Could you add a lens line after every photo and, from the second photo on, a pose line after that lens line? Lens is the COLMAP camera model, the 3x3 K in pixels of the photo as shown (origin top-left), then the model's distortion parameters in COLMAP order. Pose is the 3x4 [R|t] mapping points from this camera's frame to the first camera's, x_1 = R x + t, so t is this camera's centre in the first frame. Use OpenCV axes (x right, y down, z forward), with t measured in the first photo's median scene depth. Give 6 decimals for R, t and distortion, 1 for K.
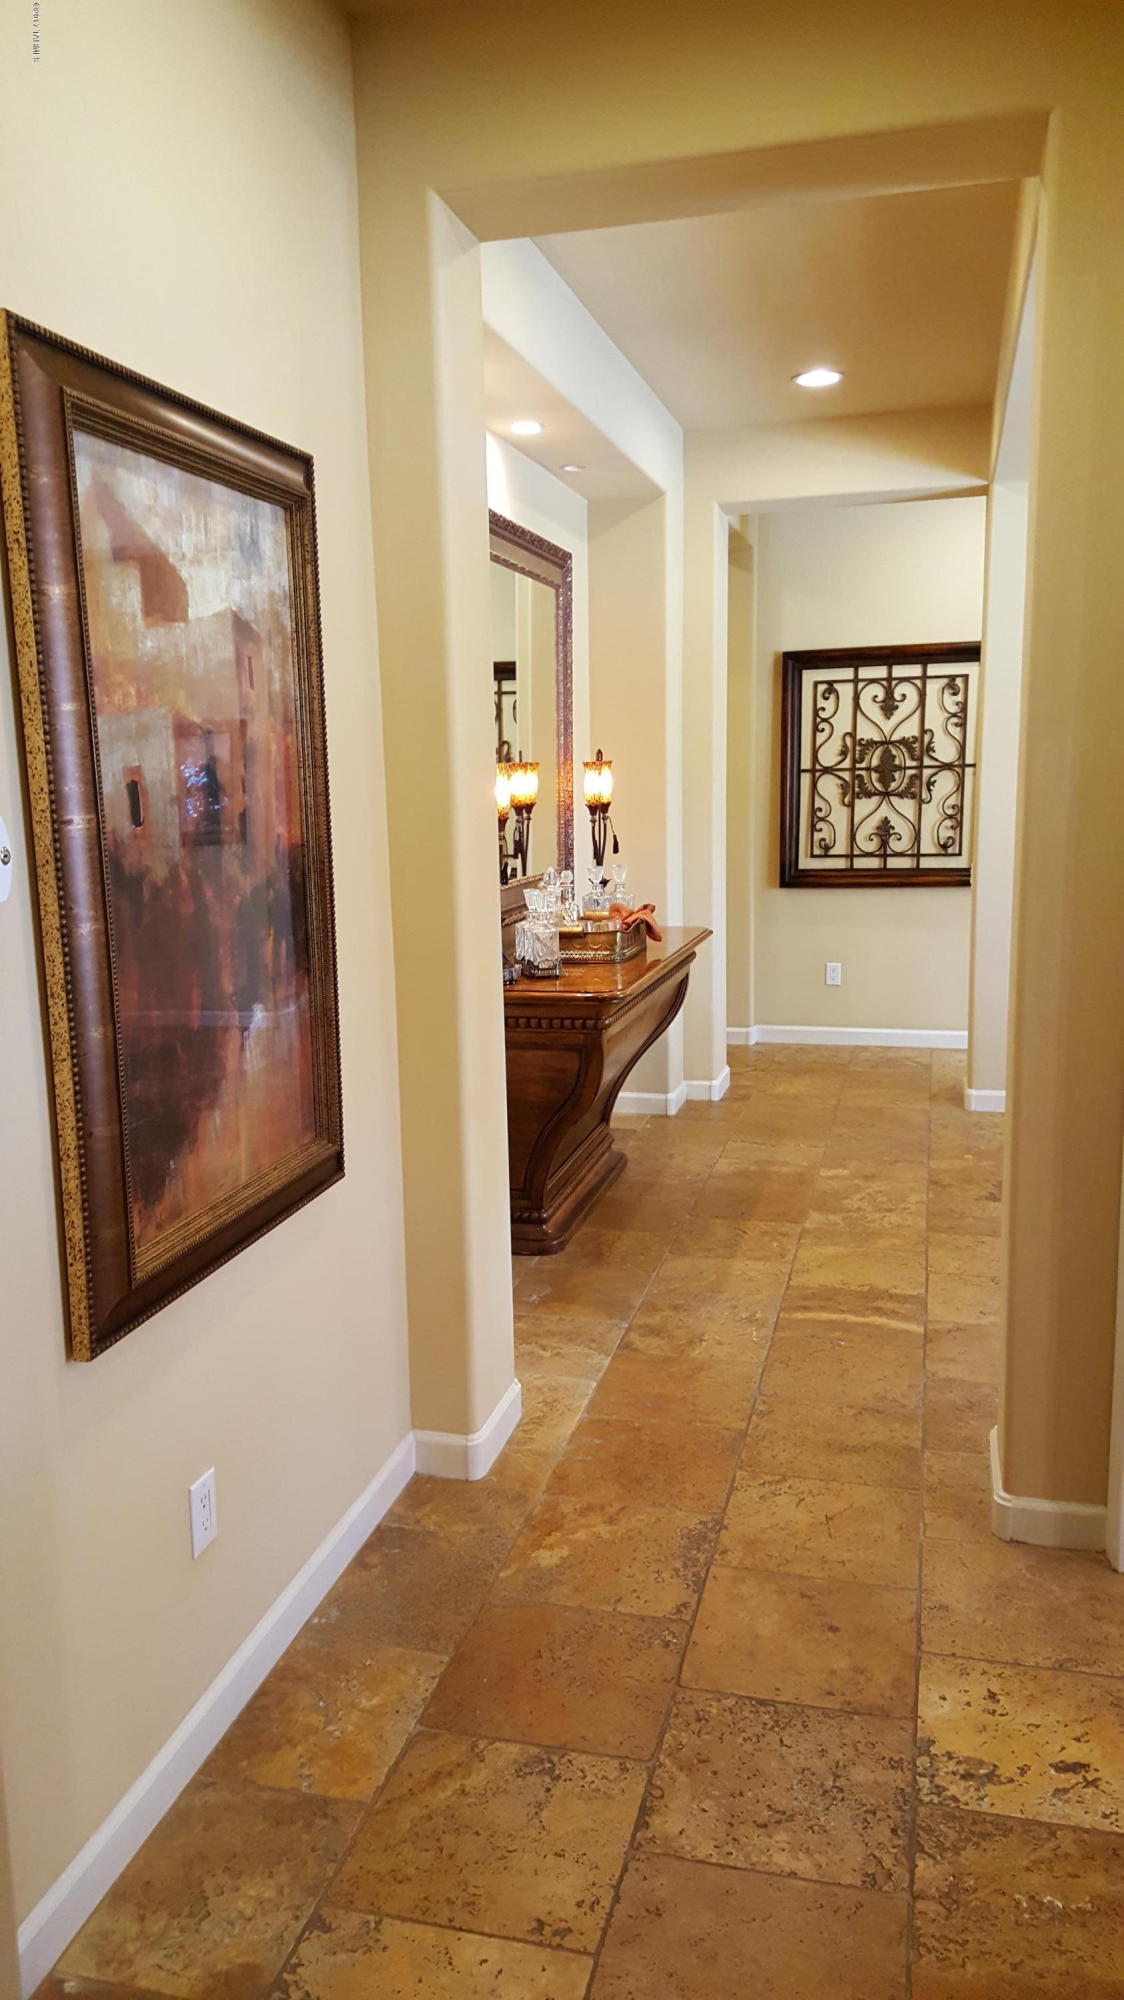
lens RADIAL K [[1443.8, 0, 559.3], [0, 1443.8, 1006.9], [0, 0, 1]] dist [0.009028, 0.000079]
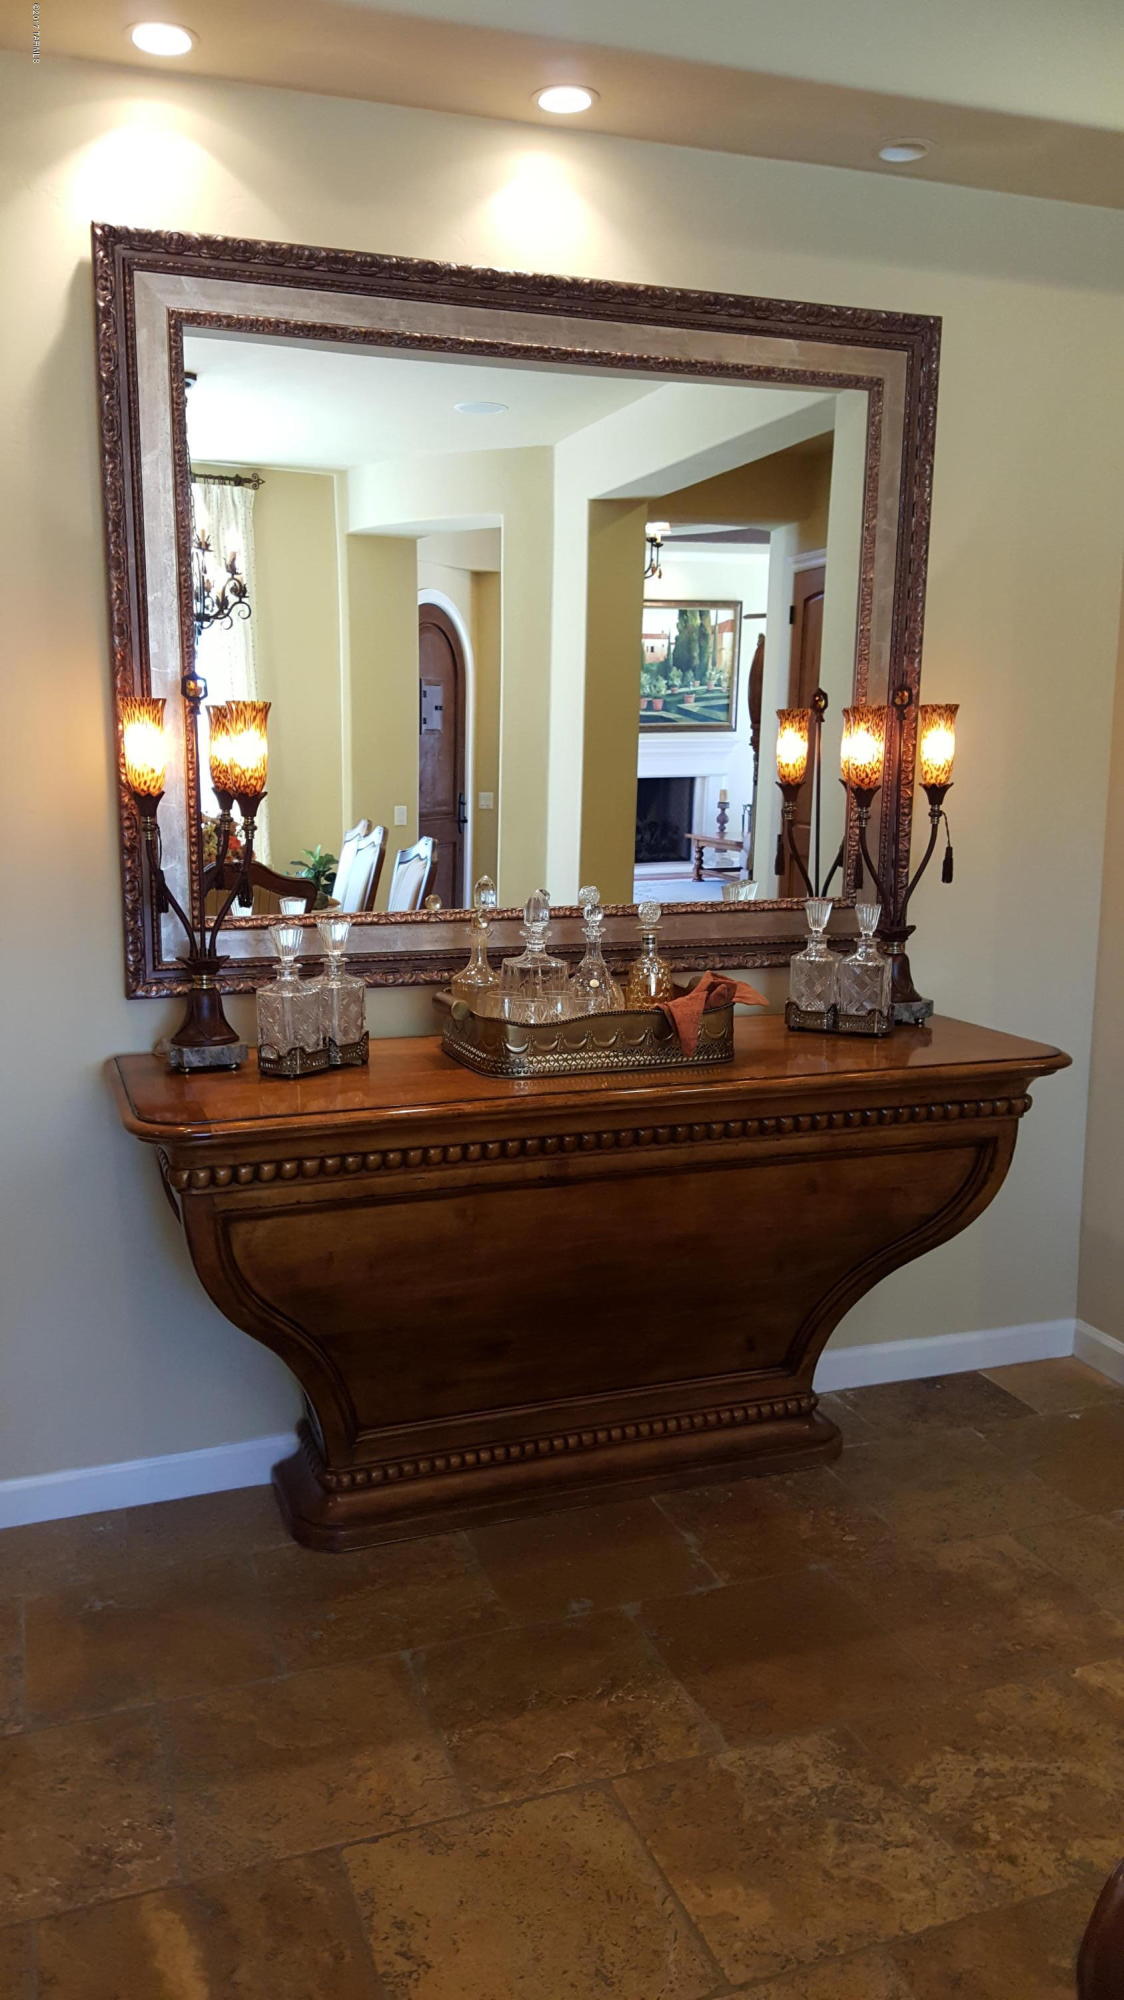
lens RADIAL K [[1559.9, 0, 565.0], [0, 1559.9, 996.0], [0, 0, 1]] dist [0.001052, -0.007928]
pose [[0.590448, 0.181510, -0.786400, 0.559197], [-0.169038, 0.980583, 0.099412, -0.137130], [0.789175, 0.074234, 0.609665, 0.765301]]
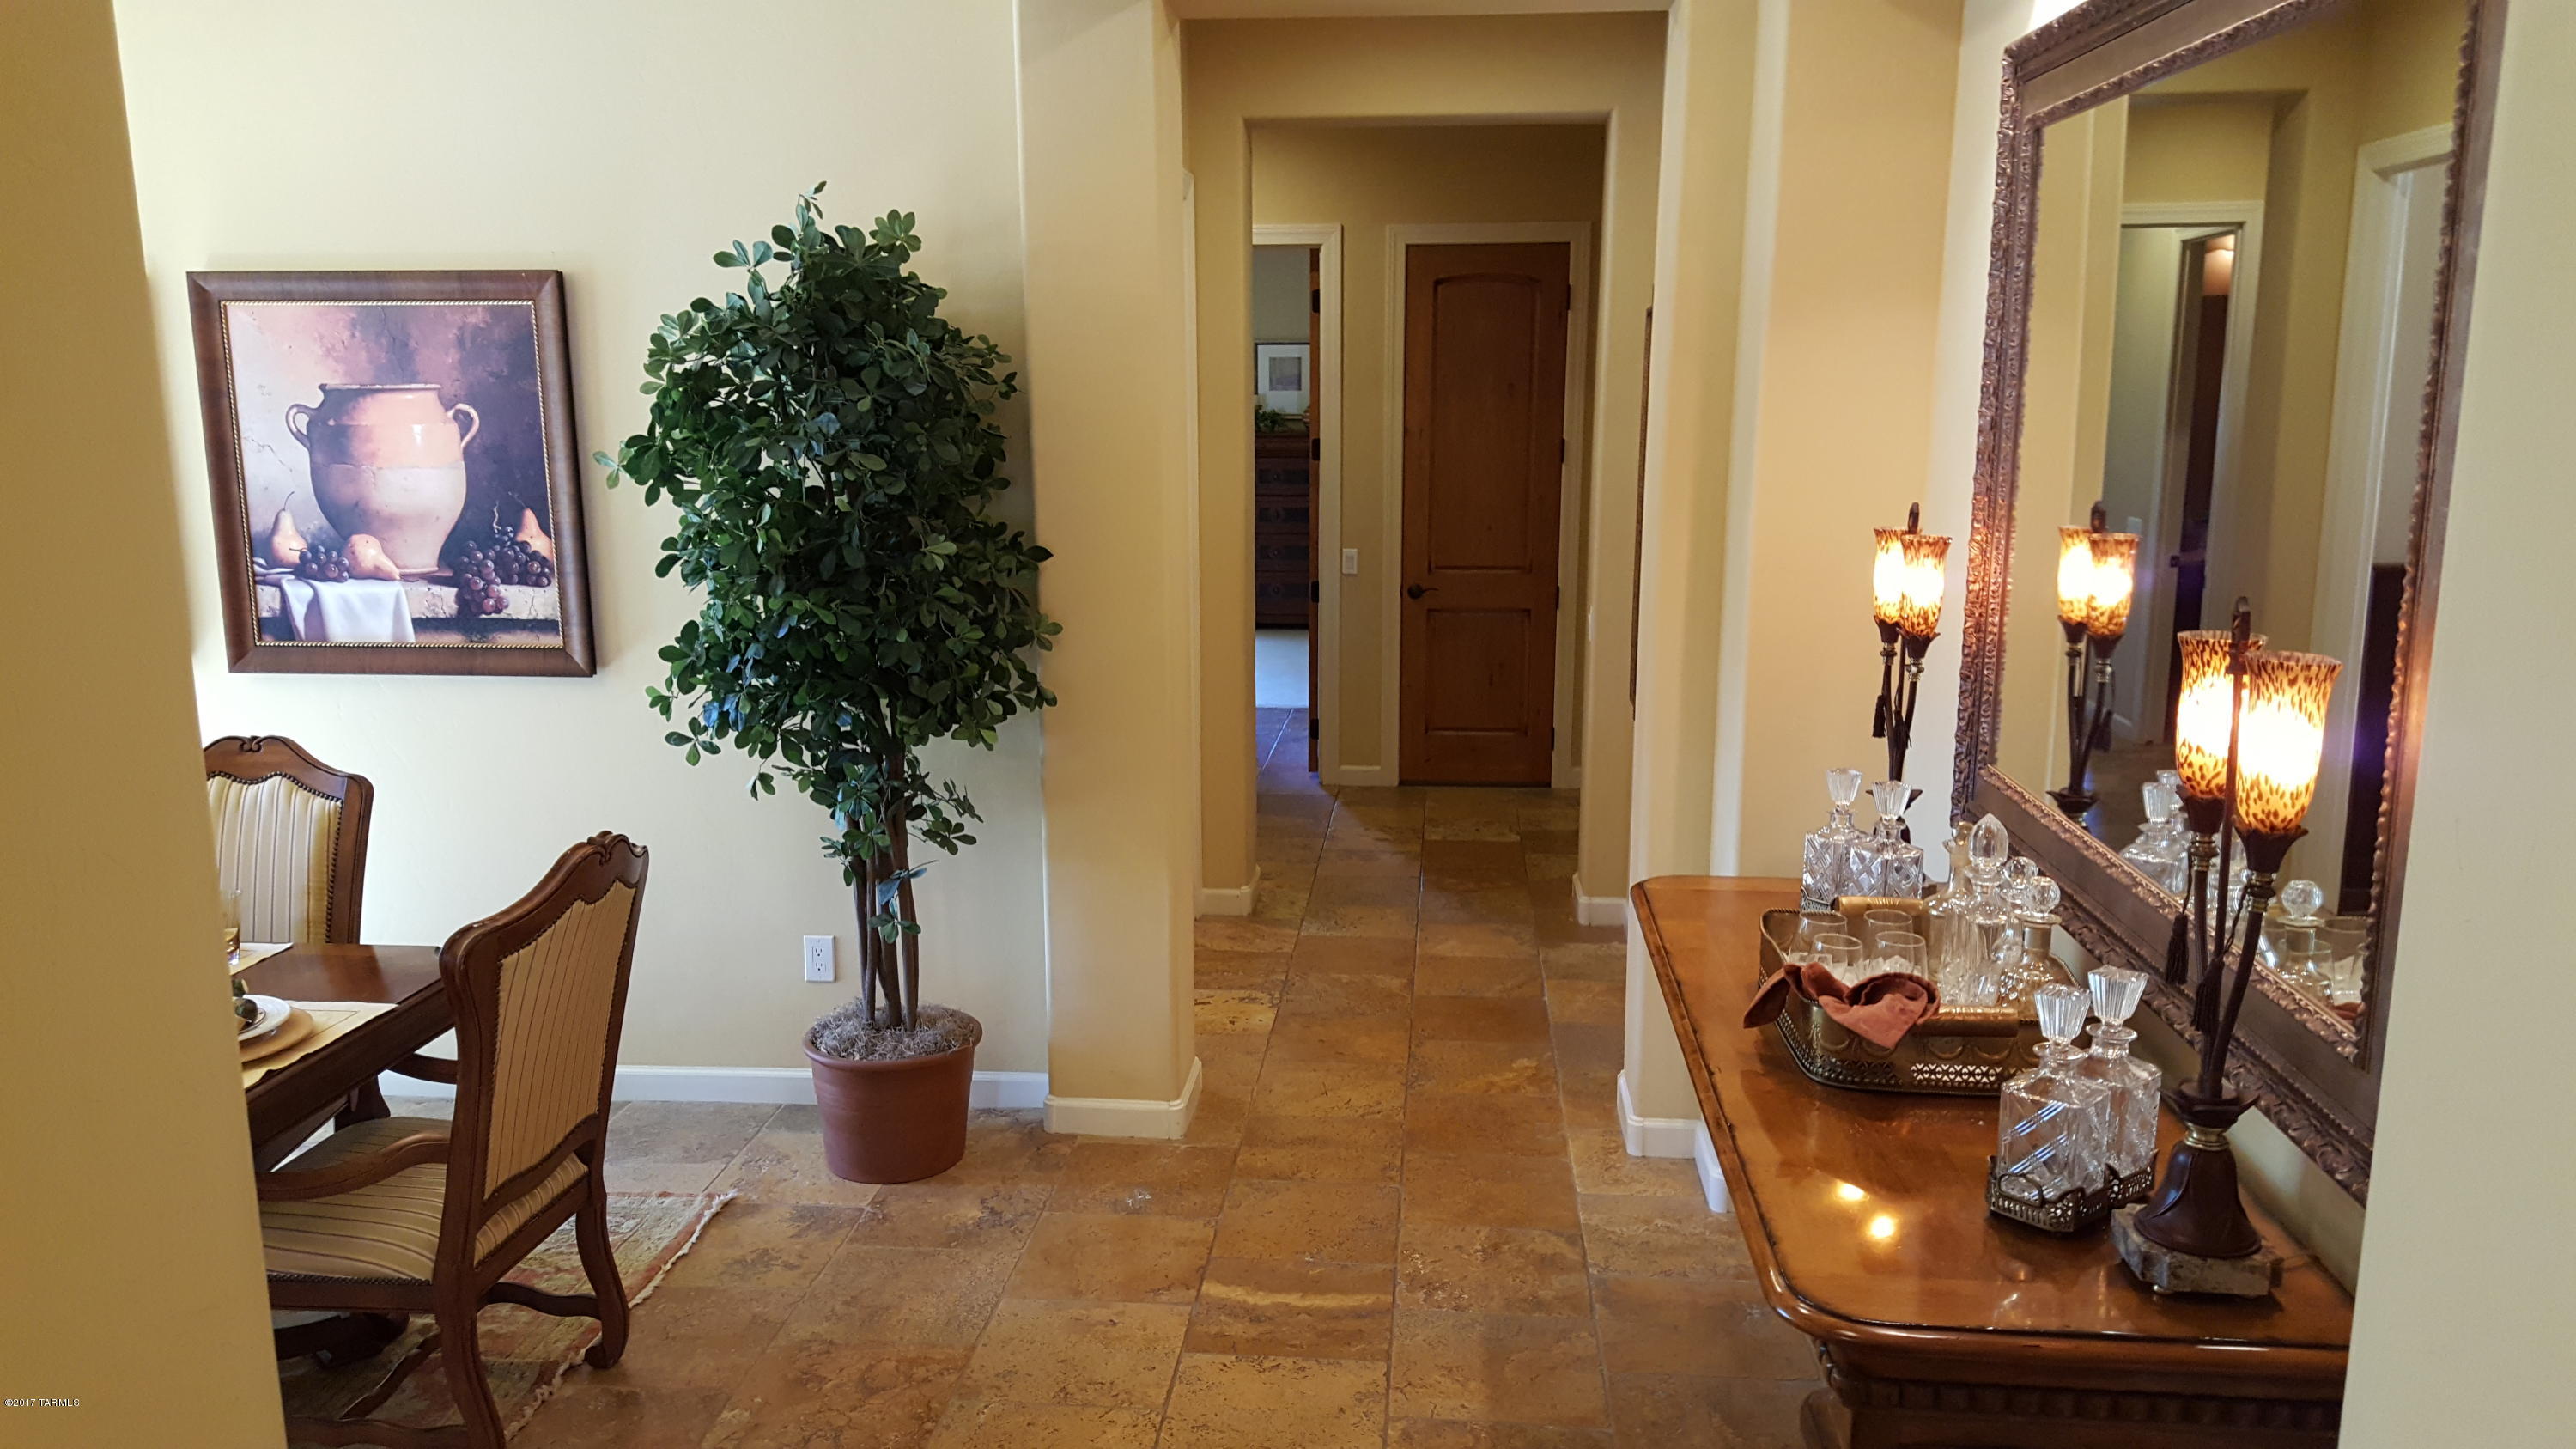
lens RADIAL K [[1859.8, 0, 1286.6], [0, 1859.8, 730.5], [0, 0, 1]] dist [0.009028, 0.000079]
pose [[-0.985642, 0.070374, -0.153484, 0.321120], [0.013087, 0.938110, 0.346090, -0.367834], [0.168340, 0.339112, -0.925562, 1.722452]]
